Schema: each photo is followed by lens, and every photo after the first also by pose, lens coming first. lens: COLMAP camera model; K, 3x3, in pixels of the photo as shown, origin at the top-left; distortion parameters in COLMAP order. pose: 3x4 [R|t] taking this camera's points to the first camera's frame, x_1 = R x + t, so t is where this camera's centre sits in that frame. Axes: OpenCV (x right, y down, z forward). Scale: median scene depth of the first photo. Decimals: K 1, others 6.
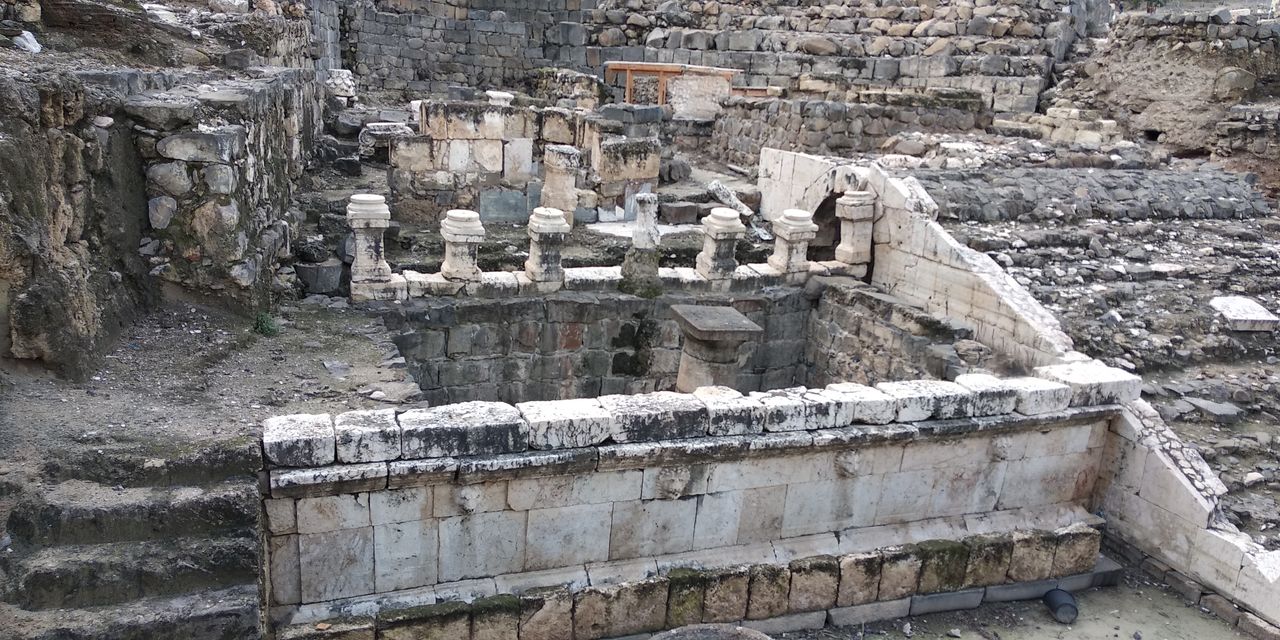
lens RADIAL K [[989.2, 0, 629.4], [0, 989.2, 329.9], [0, 0, 1]] dist [0.051058, -0.059712]
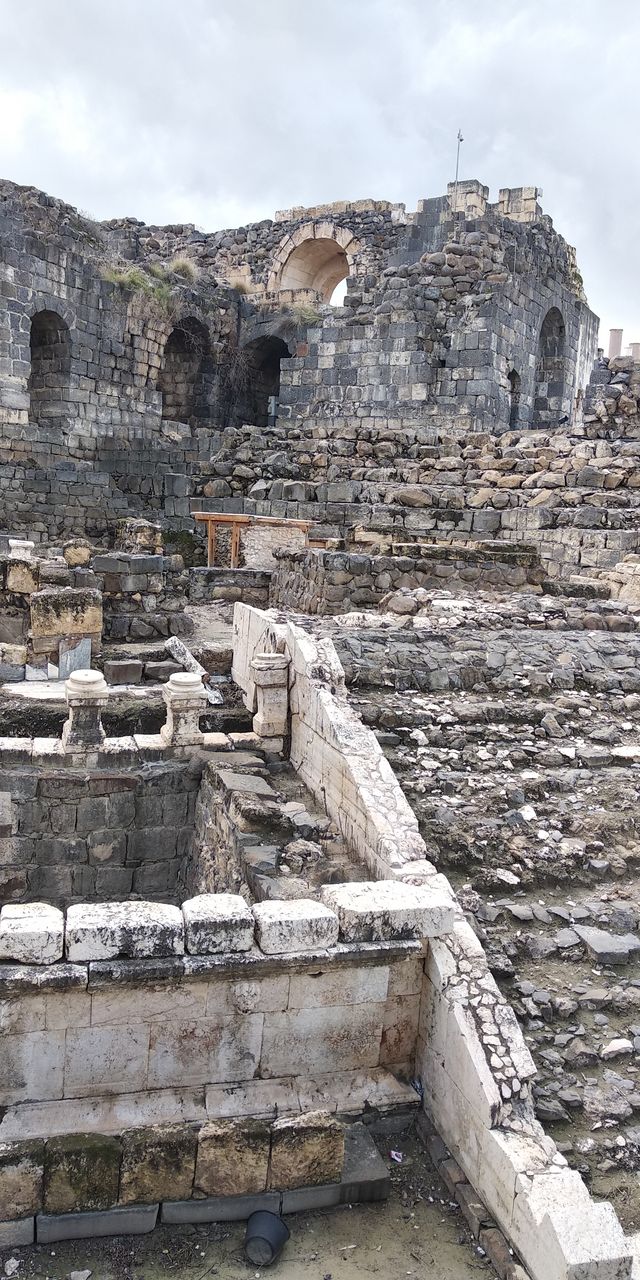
lens RADIAL K [[989.2, 0, 295.8], [0, 989.2, 646.1], [0, 0, 1]] dist [0.051058, -0.059712]
pose [[0.996151, 0.015605, -0.086250, 0.465592], [-0.027017, 0.990778, -0.132775, -0.045528], [0.083383, 0.134595, 0.987386, 0.213698]]
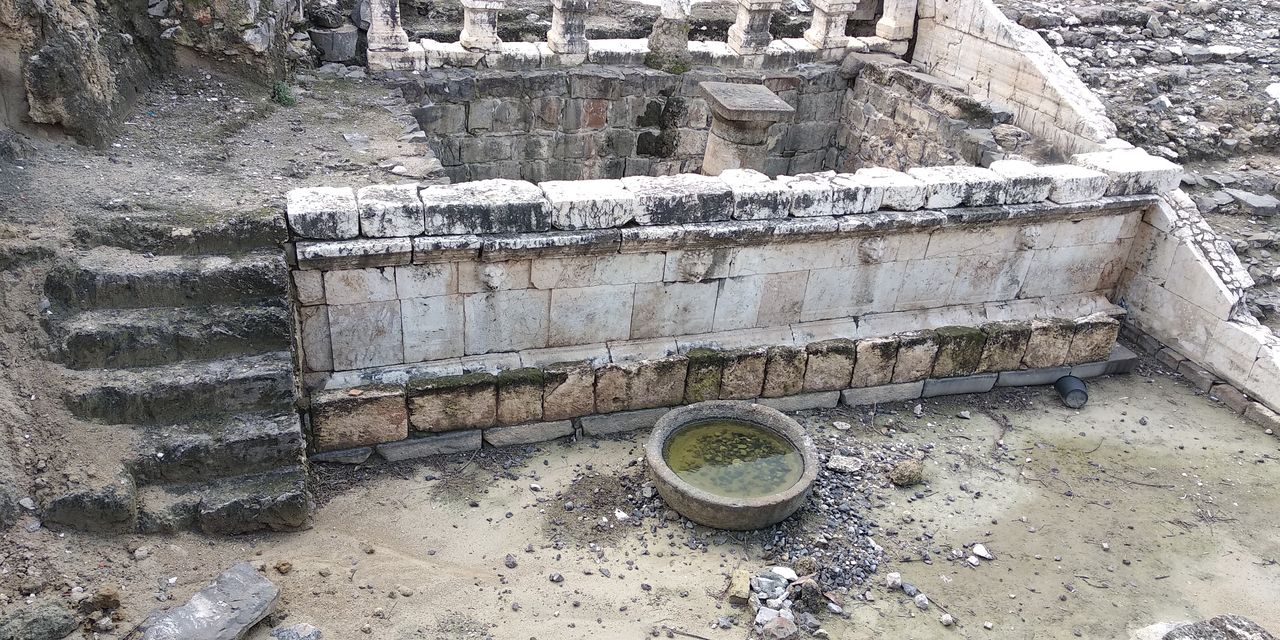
lens RADIAL K [[989.2, 0, 631.2], [0, 989.2, 327.9], [0, 0, 1]] dist [0.051058, -0.059712]
pose [[0.999490, 0.024778, -0.020127, 0.000669], [-0.019815, 0.975890, 0.217360, -0.000244], [0.025028, -0.216851, 0.975884, 0.006306]]
